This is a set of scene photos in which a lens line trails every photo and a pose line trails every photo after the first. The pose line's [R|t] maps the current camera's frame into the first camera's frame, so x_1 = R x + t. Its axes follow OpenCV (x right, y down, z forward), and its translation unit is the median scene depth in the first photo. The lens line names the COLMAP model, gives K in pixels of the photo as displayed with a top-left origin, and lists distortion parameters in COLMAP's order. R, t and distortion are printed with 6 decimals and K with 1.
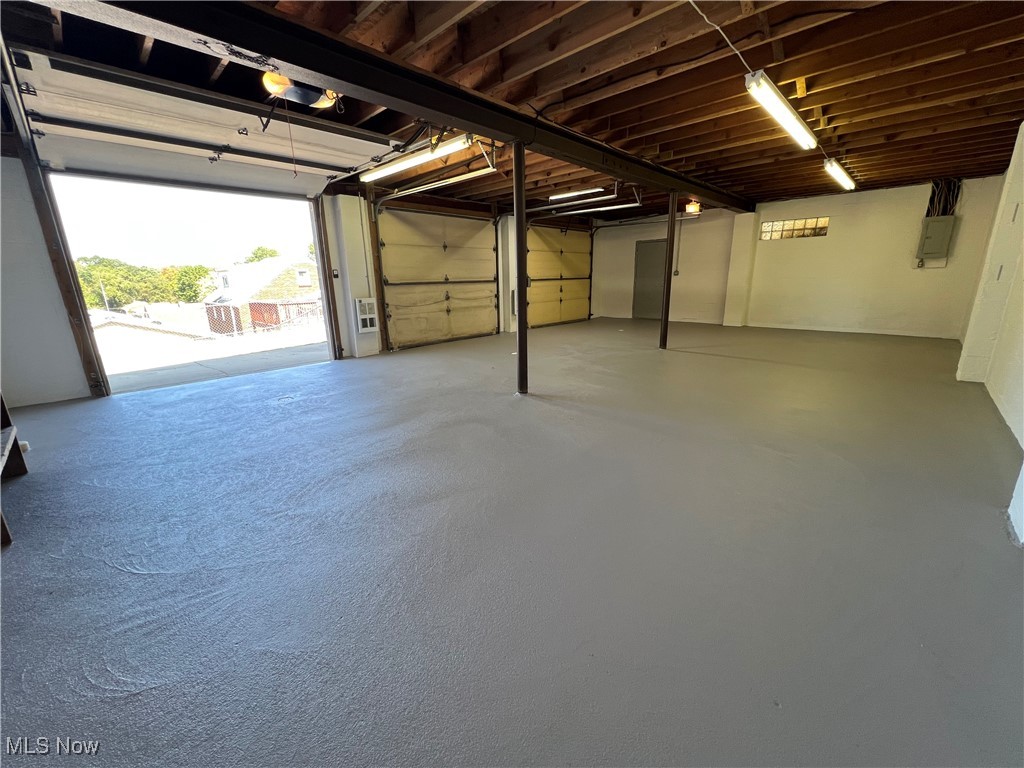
lens RADIAL K [[408.0, 0, 513.7], [0, 408.0, 384.0], [0, 0, 1]] dist [0.000272, -0.000402]
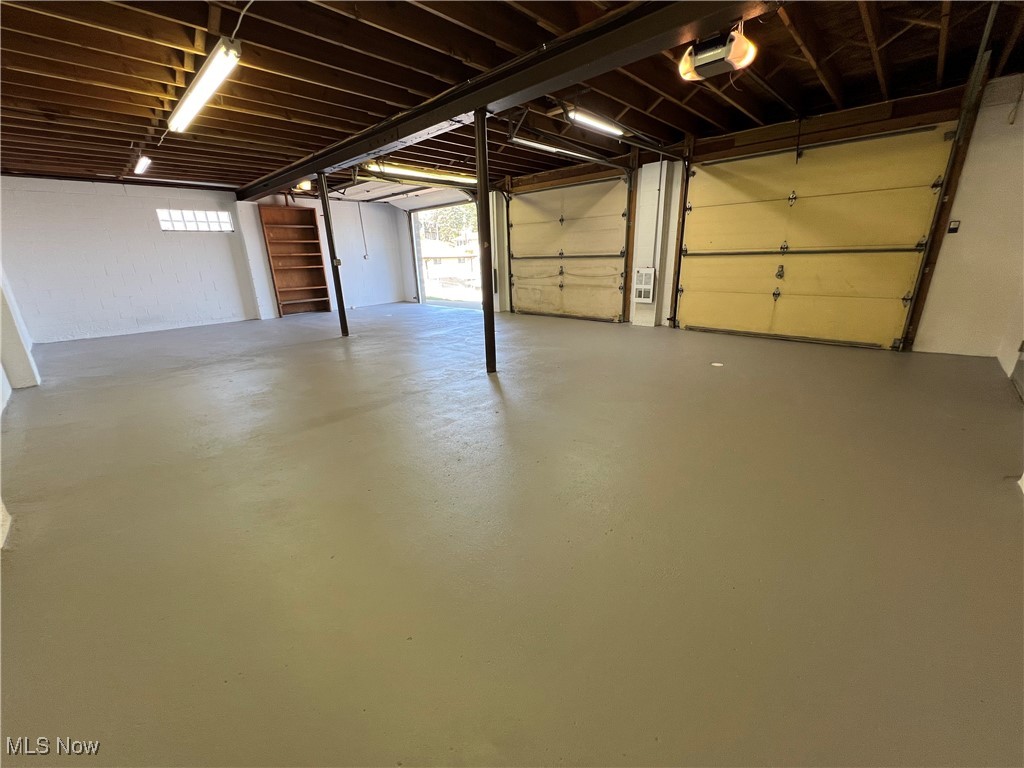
lens RADIAL K [[408.0, 0, 511.6], [0, 408.0, 383.5], [0, 0, 1]] dist [0.000272, -0.000402]
pose [[0.002984, 0.323414, -0.946253, 0.840265], [-0.225903, 0.922014, 0.314417, -0.241432], [0.974145, 0.212823, 0.075811, 0.842935]]
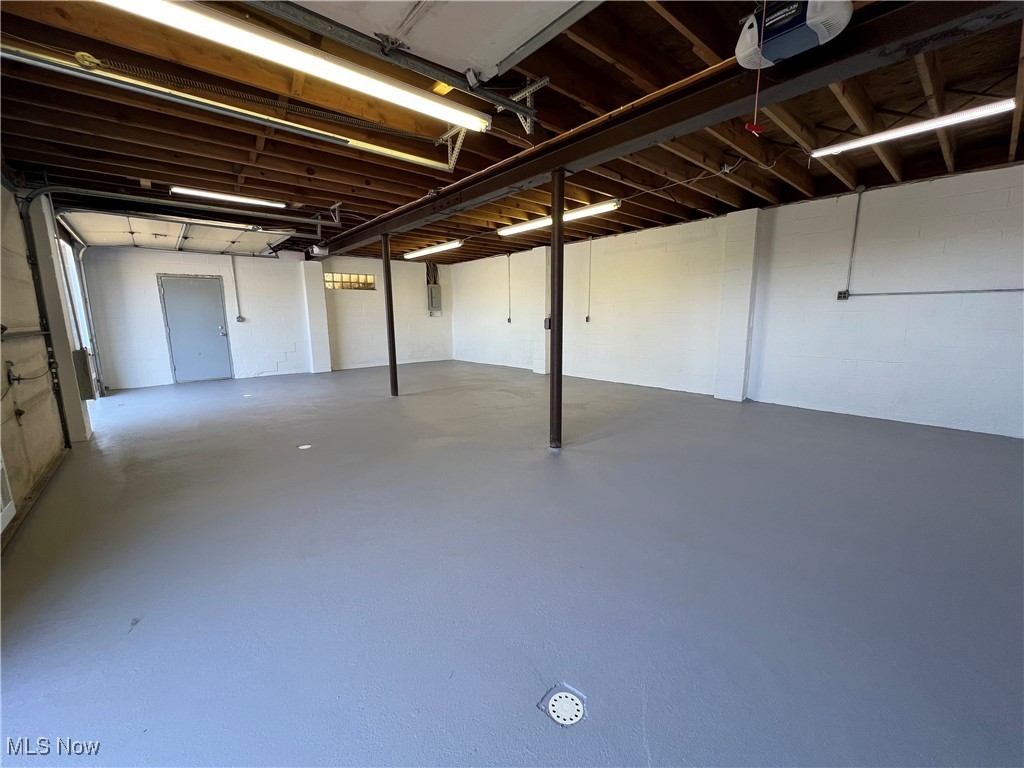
lens RADIAL K [[408.0, 0, 507.7], [0, 408.0, 388.3], [0, 0, 1]] dist [0.000272, -0.000402]
pose [[0.114921, -0.158516, 0.980646, -0.454595], [0.259355, 0.957734, 0.124419, -0.131428], [-0.958920, 0.240038, 0.151176, 0.511814]]
